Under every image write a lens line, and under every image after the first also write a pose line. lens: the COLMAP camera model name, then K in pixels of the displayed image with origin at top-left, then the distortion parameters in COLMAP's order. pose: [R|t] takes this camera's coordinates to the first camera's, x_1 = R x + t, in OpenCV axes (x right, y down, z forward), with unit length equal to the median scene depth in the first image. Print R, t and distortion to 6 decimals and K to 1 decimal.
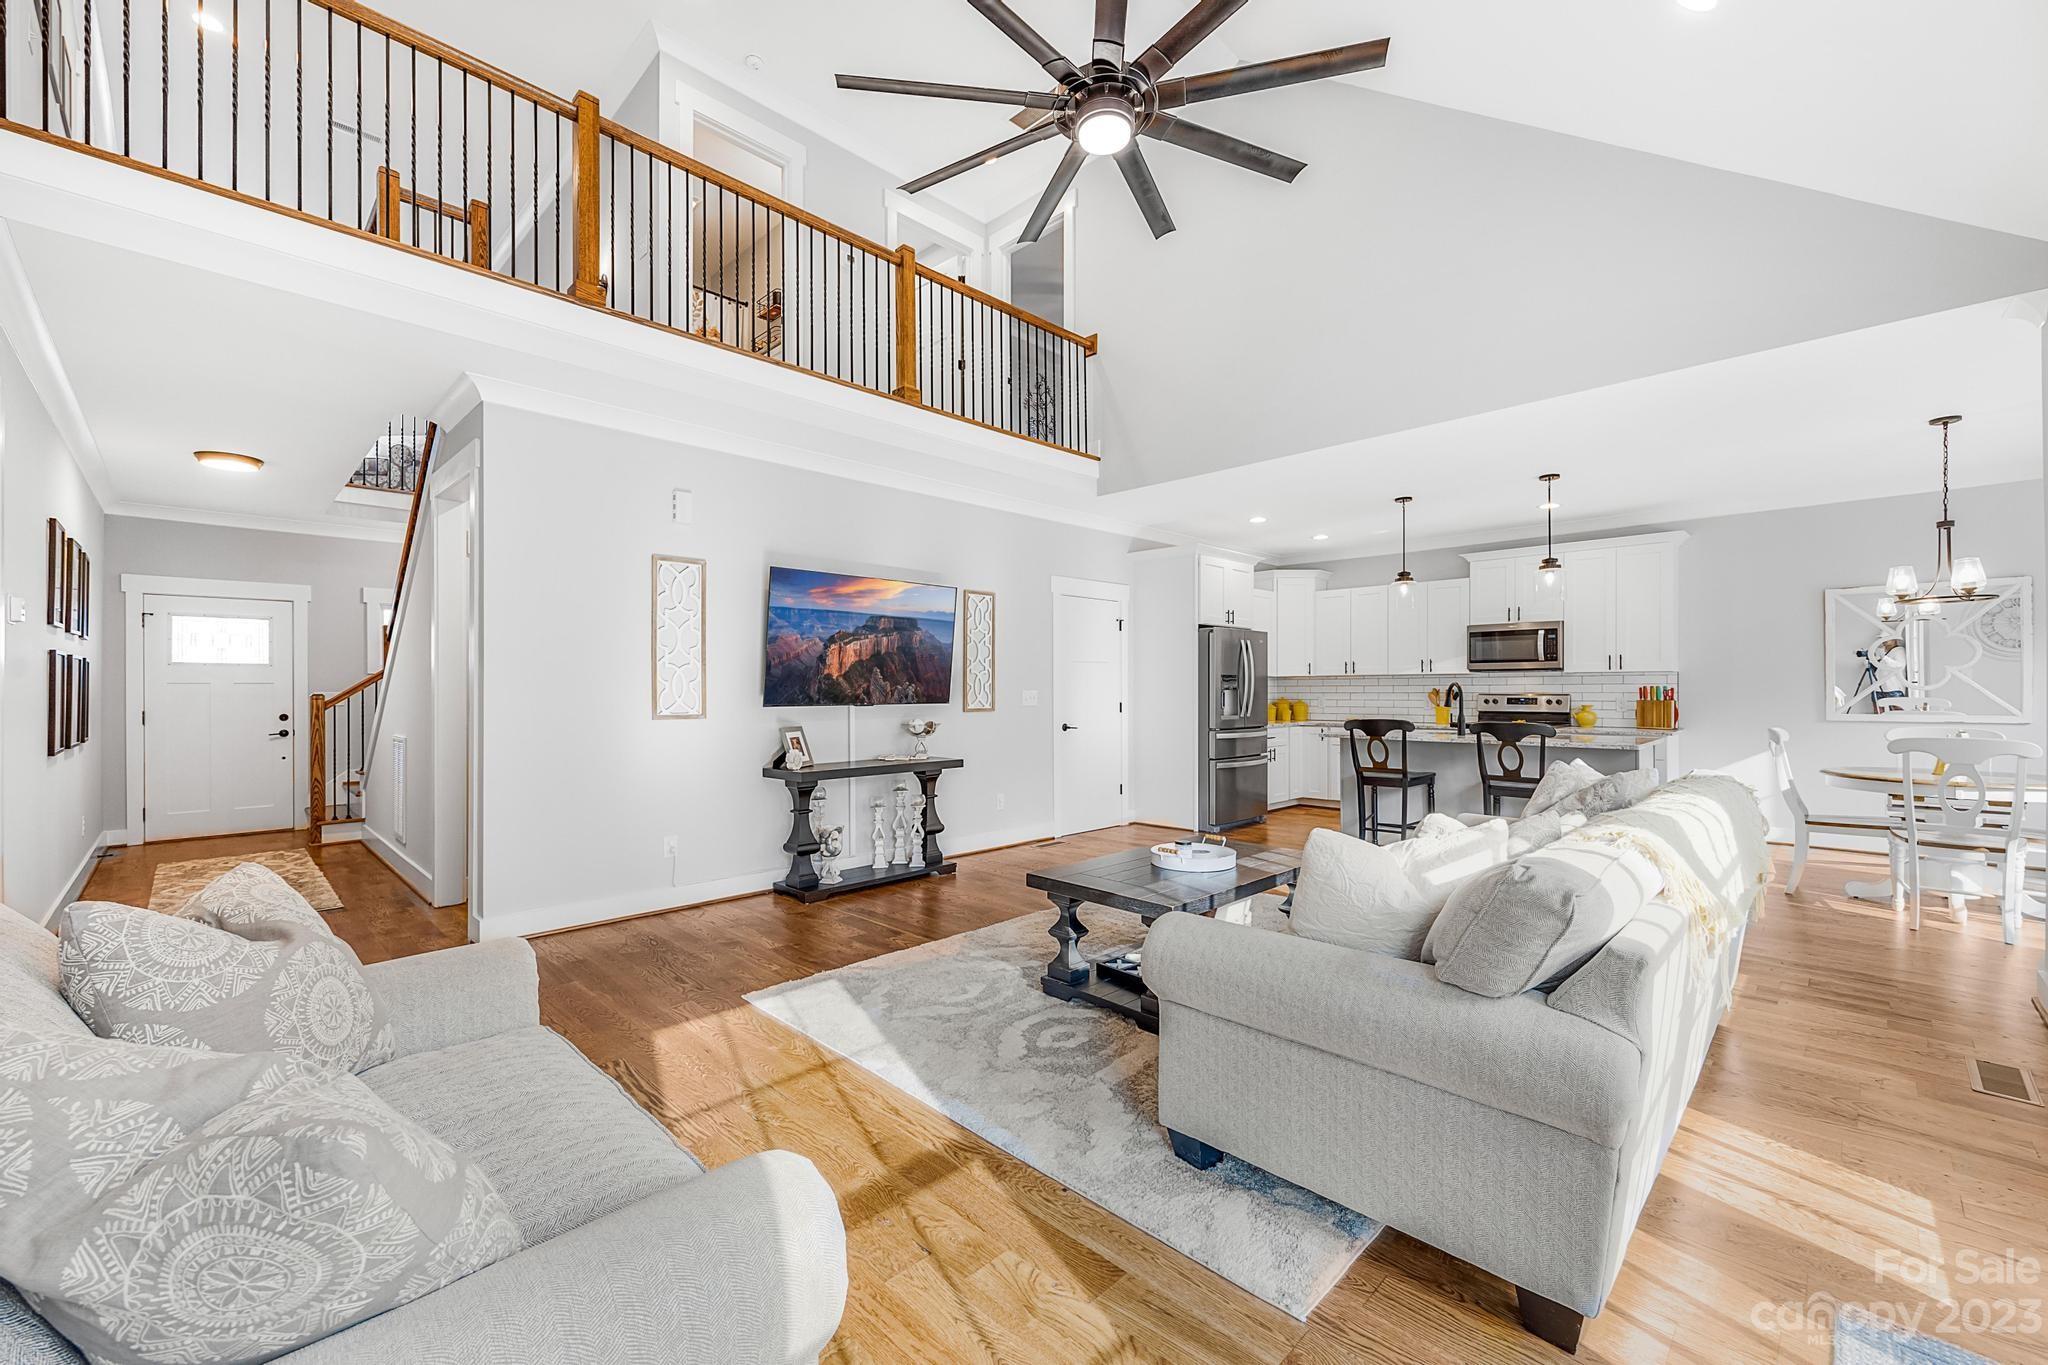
lens RADIAL K [[821.0, 0, 1024.1], [0, 821.0, 677.7], [0, 0, 1]] dist [0.003308, 0.000214]
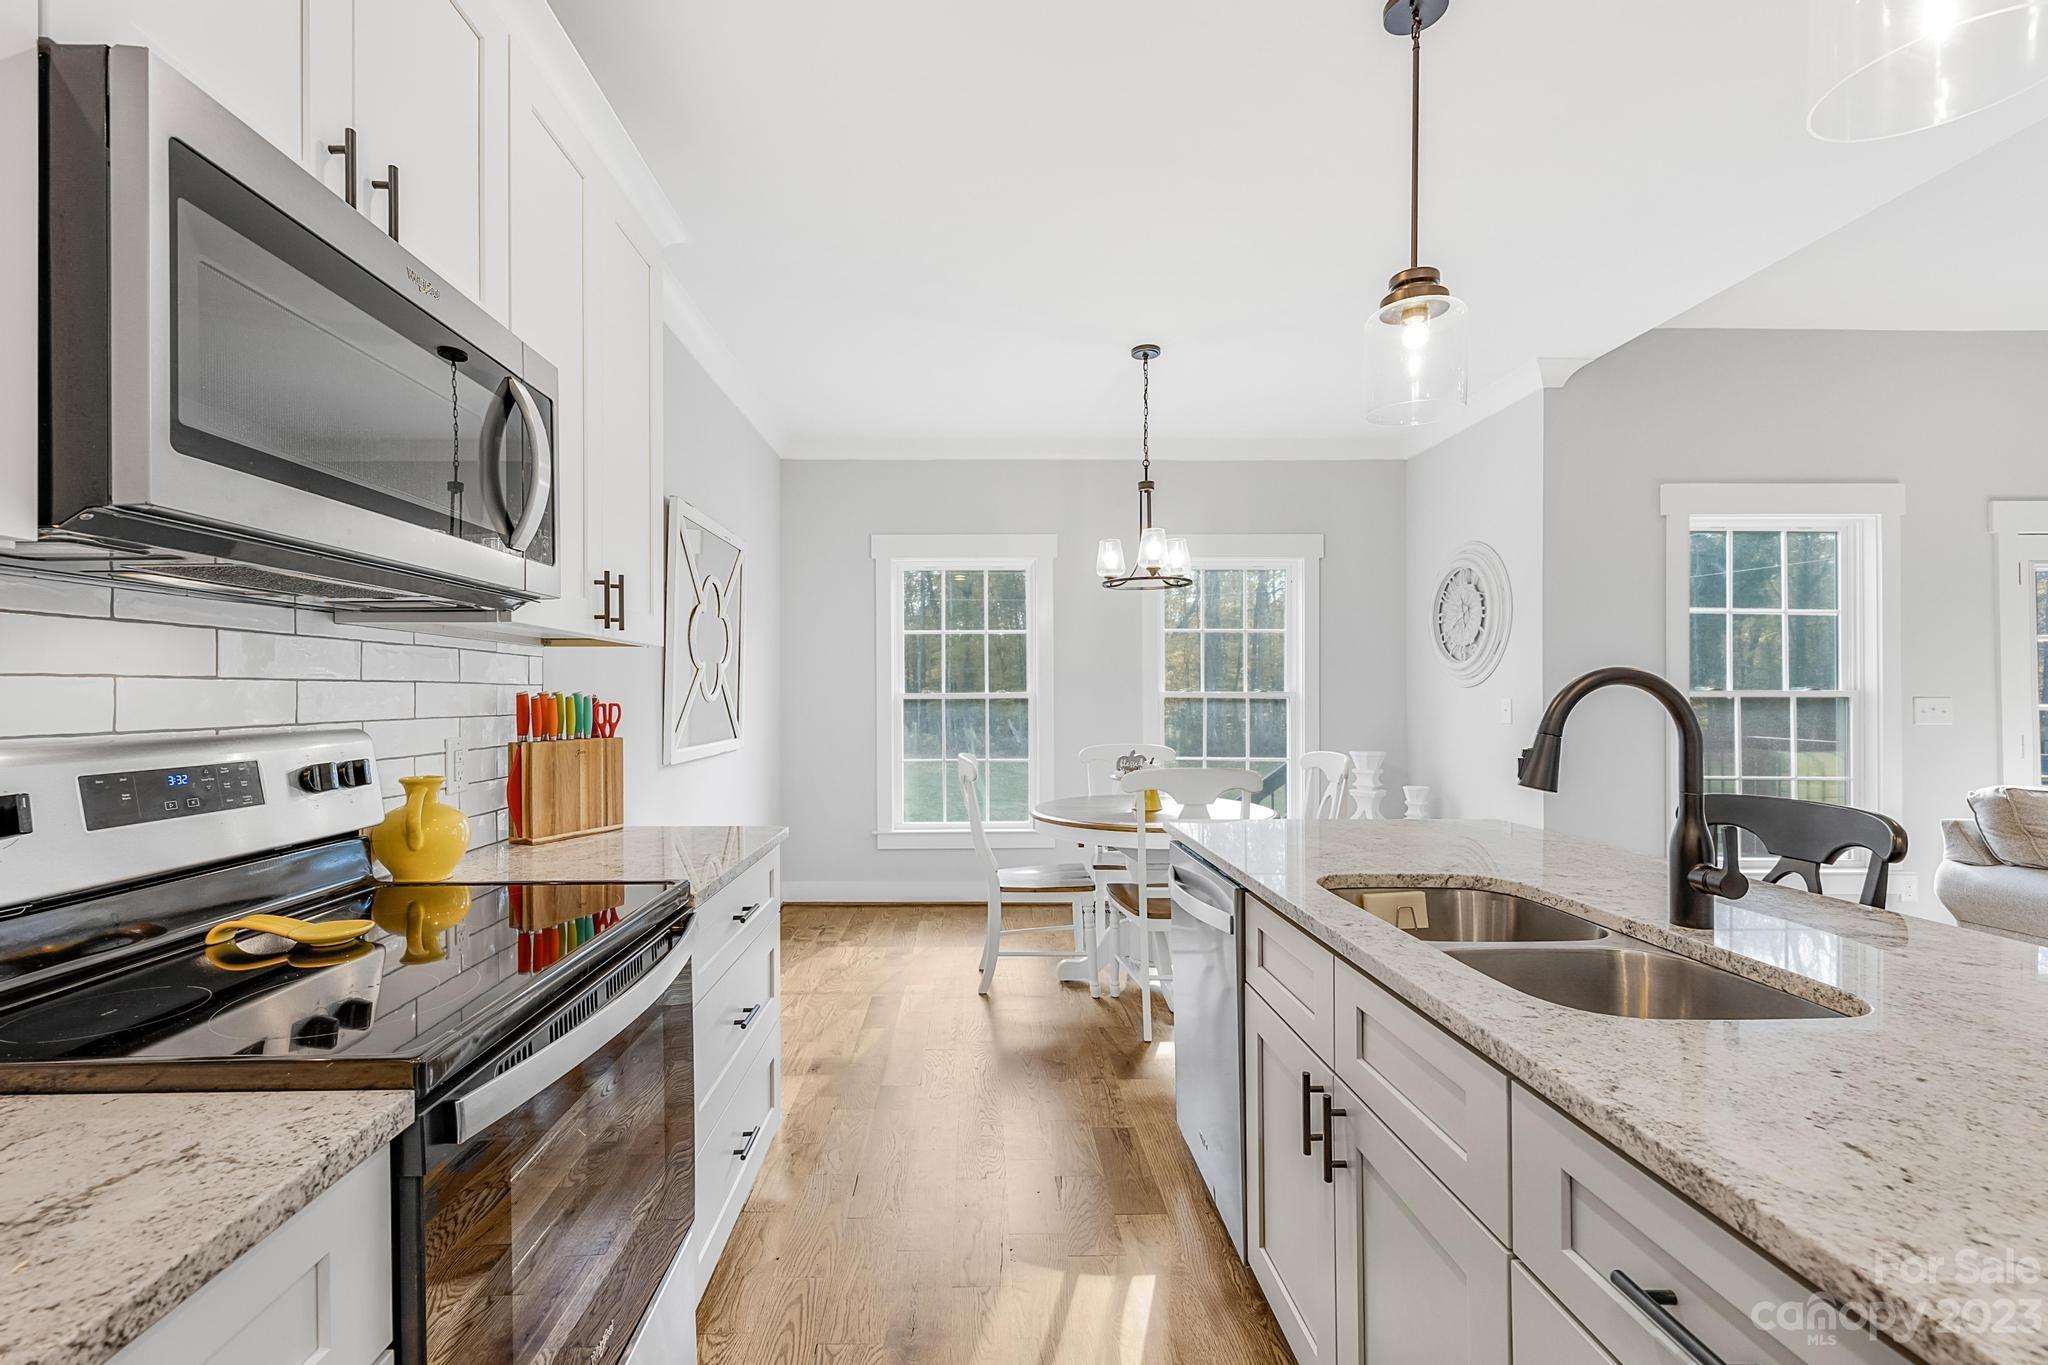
lens RADIAL K [[852.3, 0, 988.6], [0, 852.3, 691.0], [0, 0, 1]] dist [0.002481, 0.000407]
pose [[-0.721193, 0.008324, 0.692684, 0.479448], [-0.005080, 0.999837, -0.017303, 0.015492], [-0.692715, -0.015998, -0.721034, 1.198847]]
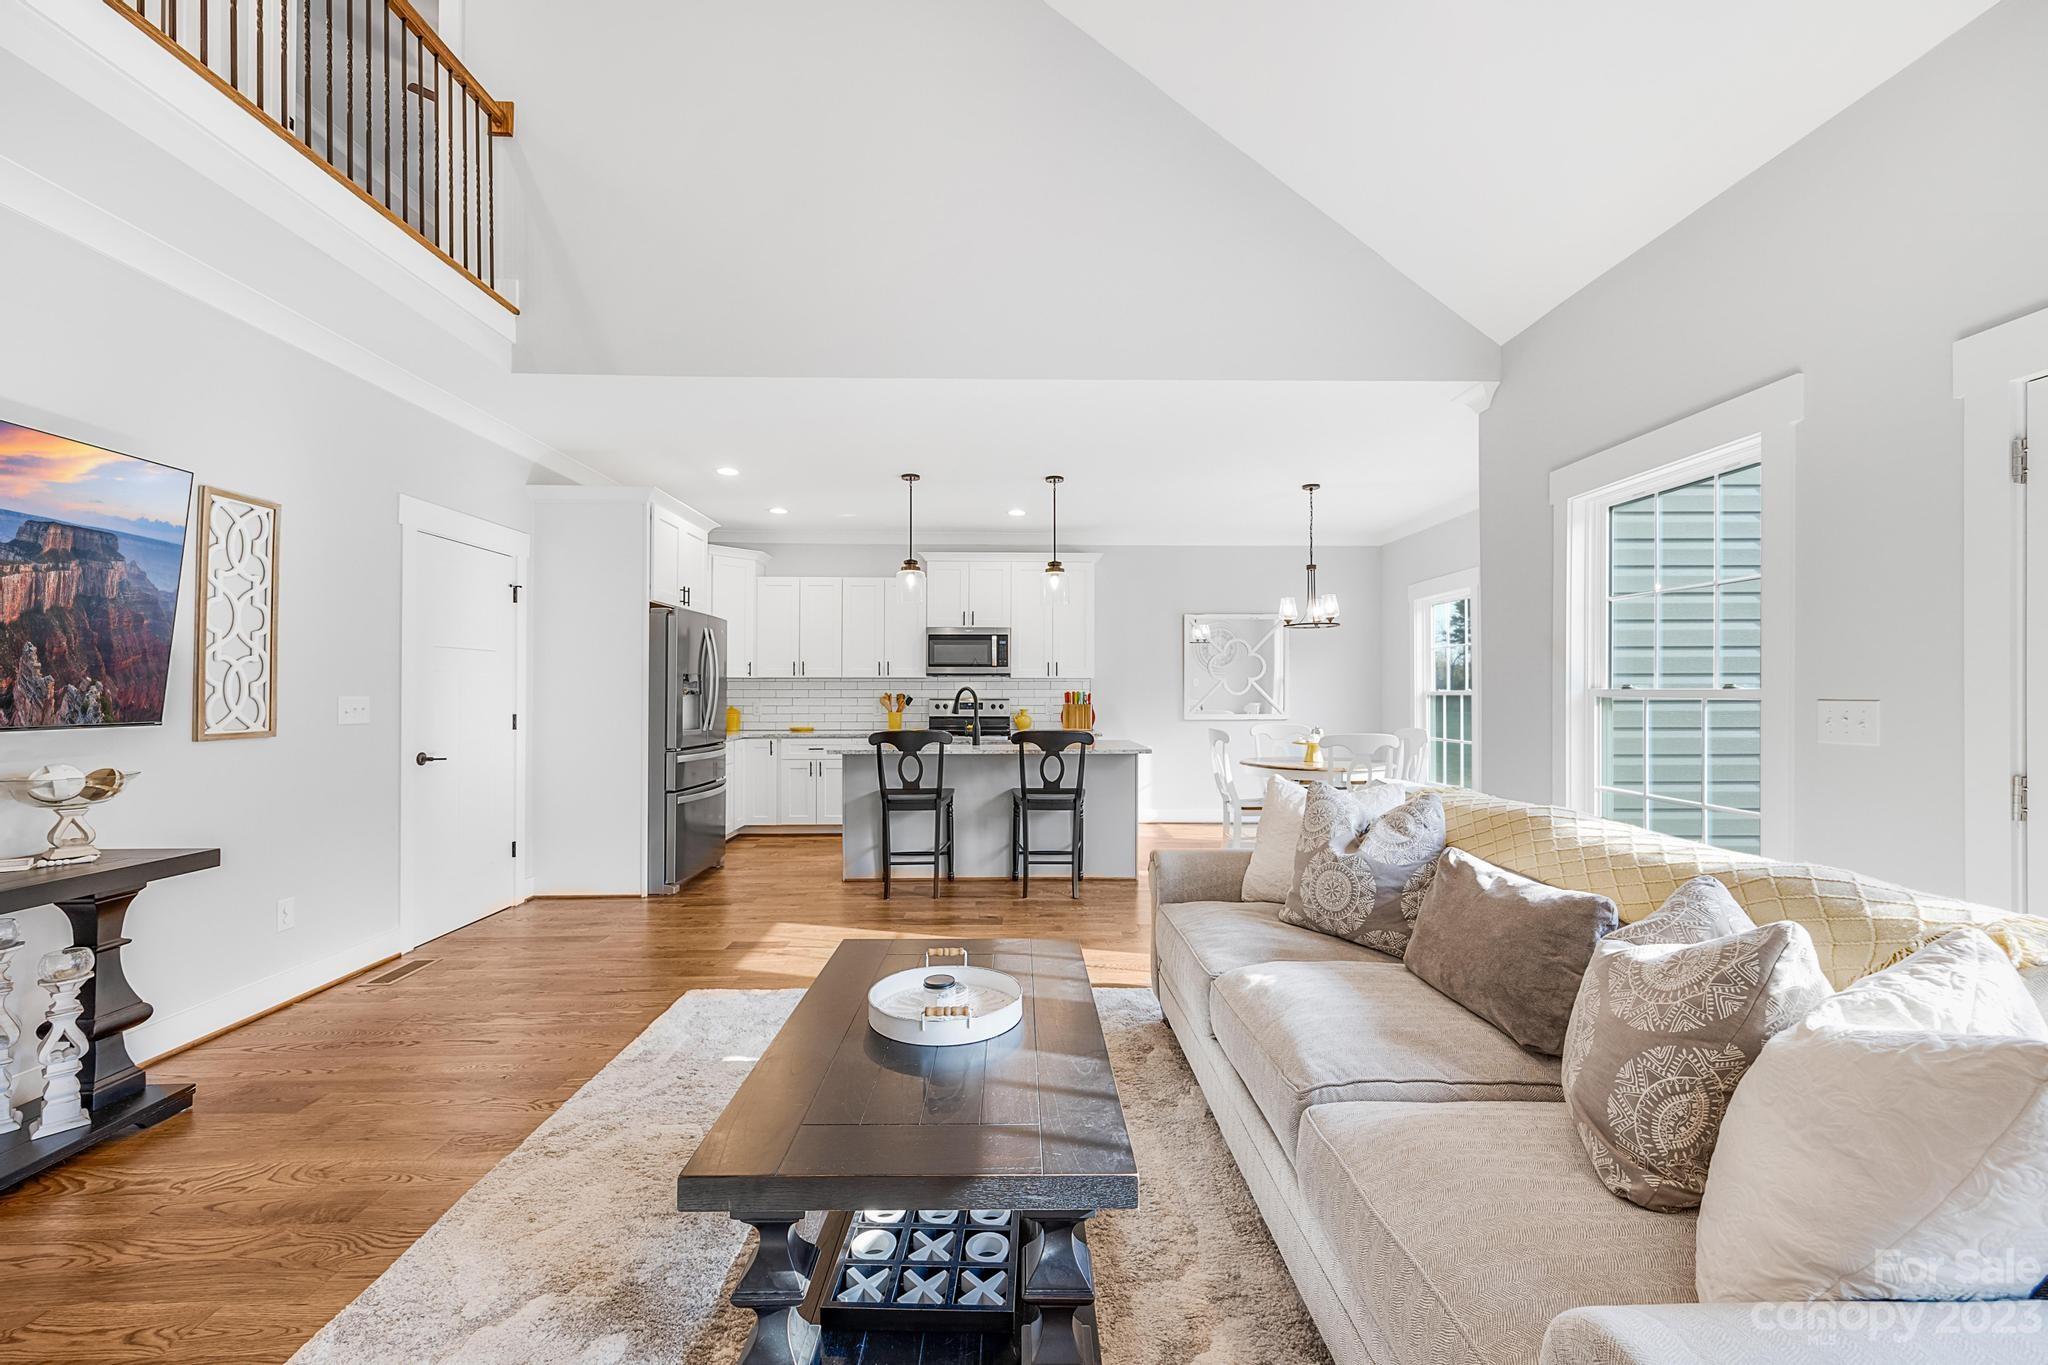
lens RADIAL K [[821.0, 0, 1024.1], [0, 821.0, 677.7], [0, 0, 1]] dist [0.003308, 0.000214]
pose [[0.688747, 0.015339, 0.724840, -0.085391], [-0.012073, 0.999880, -0.009688, 0.003531], [-0.724901, -0.002078, 0.688849, 0.314297]]
